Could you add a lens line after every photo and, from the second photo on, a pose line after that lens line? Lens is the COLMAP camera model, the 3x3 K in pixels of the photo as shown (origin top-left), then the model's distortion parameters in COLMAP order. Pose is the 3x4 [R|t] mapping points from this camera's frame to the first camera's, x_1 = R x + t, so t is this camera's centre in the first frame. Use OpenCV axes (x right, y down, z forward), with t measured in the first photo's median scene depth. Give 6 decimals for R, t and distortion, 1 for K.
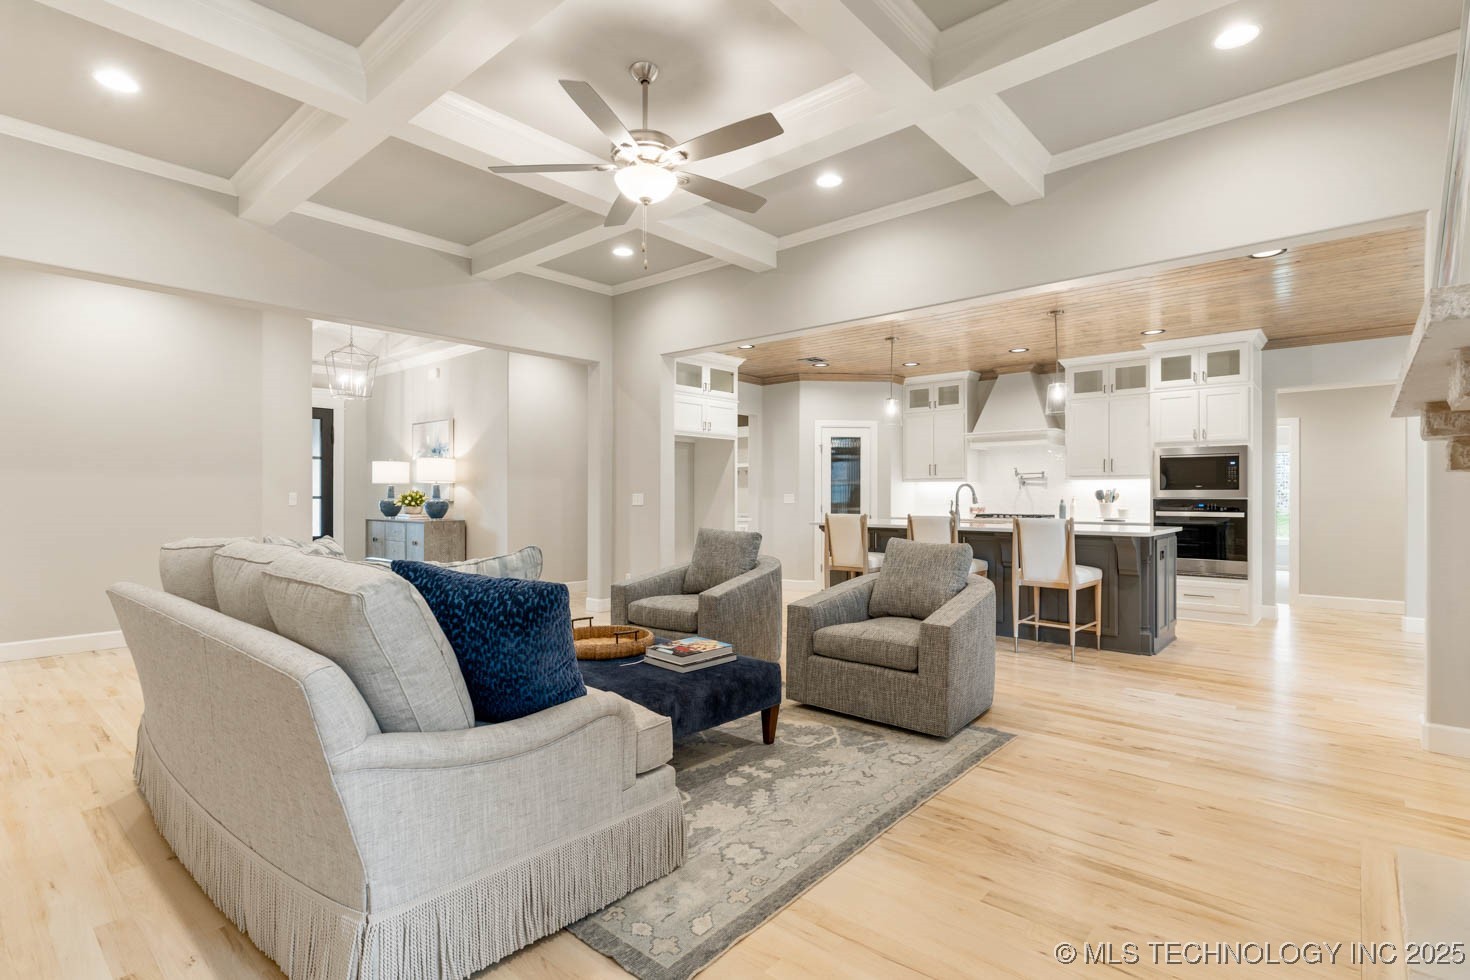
lens RADIAL K [[705.4, 0, 736.0], [0, 705.4, 495.4], [0, 0, 1]] dist [0.001361, 0.001039]
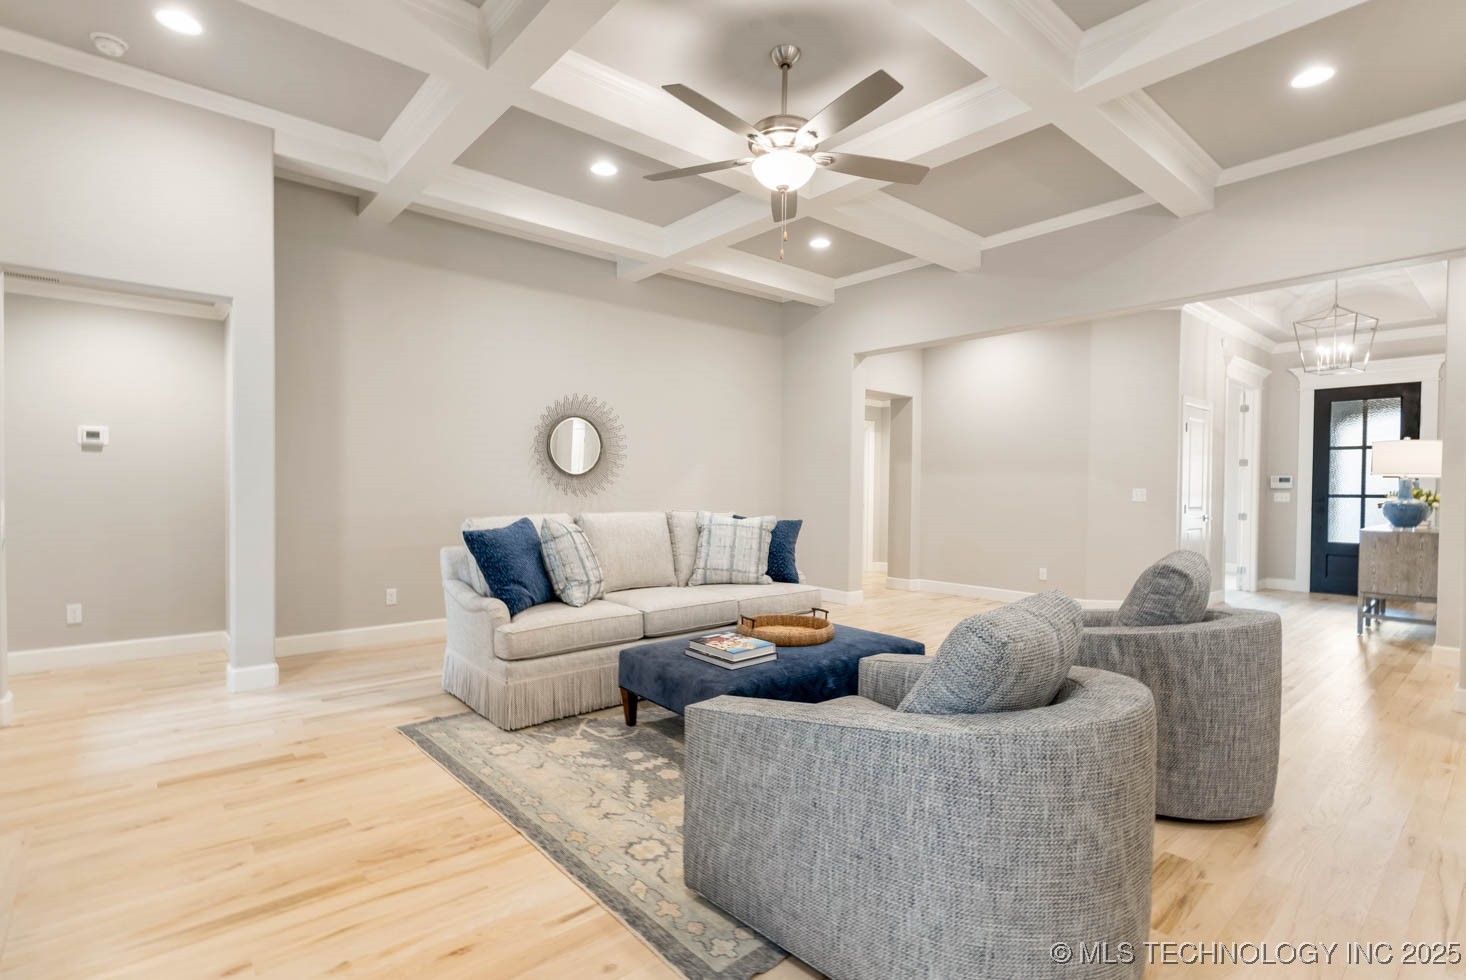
lens RADIAL K [[703.5, 0, 732.8], [0, 703.5, 495.1], [0, 0, 1]] dist [0.001361, 0.001039]
pose [[-0.136833, 0.012117, -0.990520, 0.461358], [-0.010174, 0.999855, 0.013637, -0.002738], [0.990542, 0.011944, -0.136690, 0.576347]]
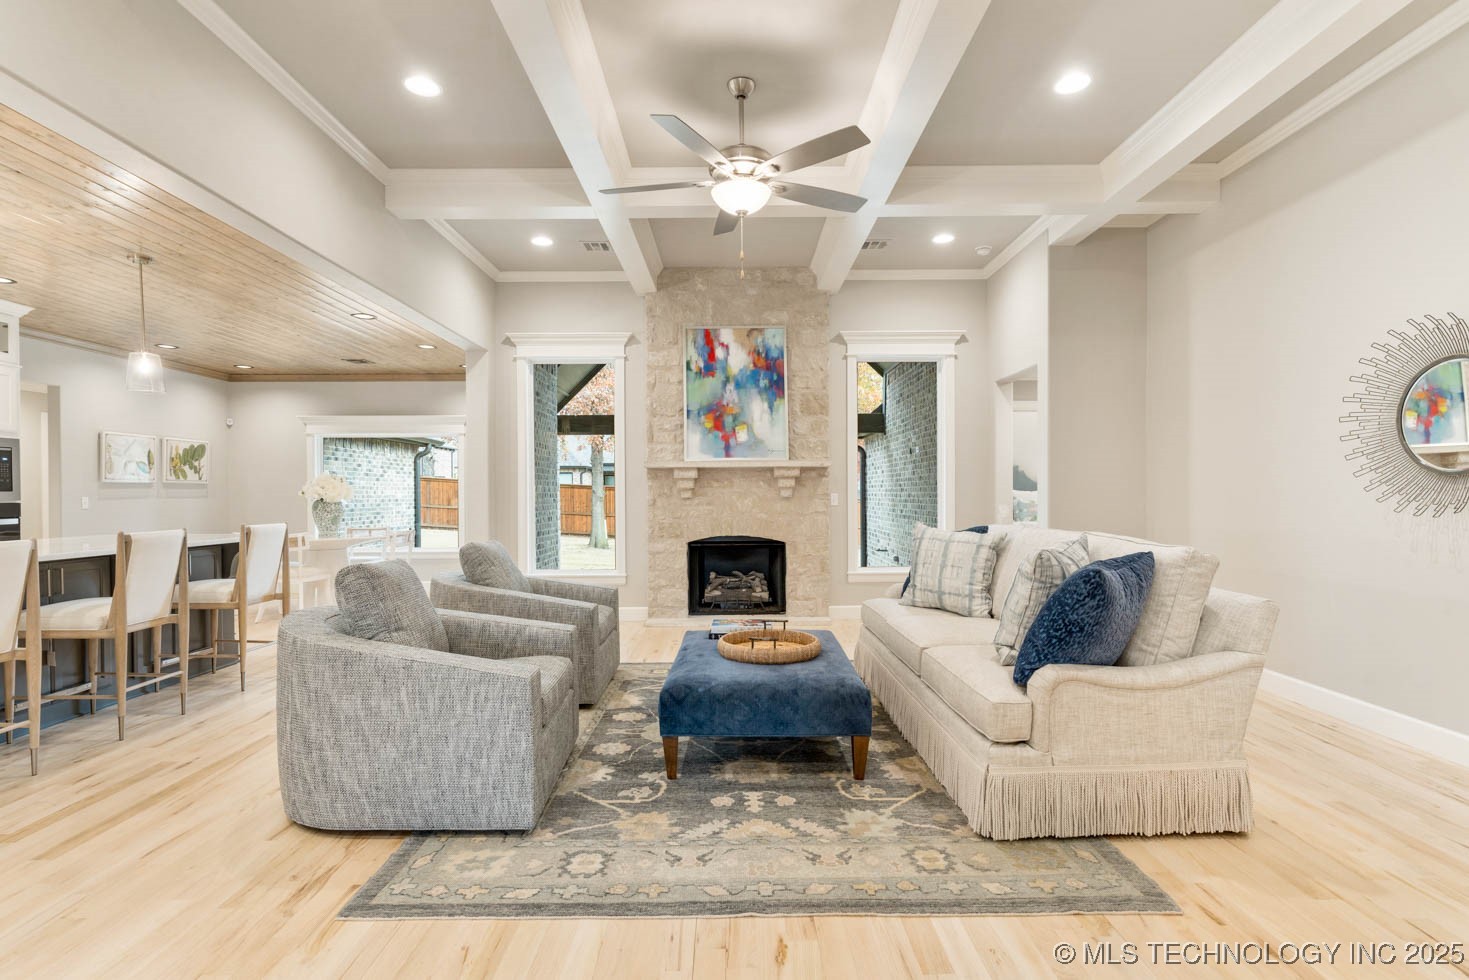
lens RADIAL K [[704.9, 0, 741.7], [0, 704.9, 498.8], [0, 0, 1]] dist [0.001361, 0.001039]
pose [[-0.667834, -0.004489, 0.744297, -0.486609], [0.003475, 0.999952, 0.009149, -0.004024], [-0.744303, 0.008696, -0.667786, 0.914828]]
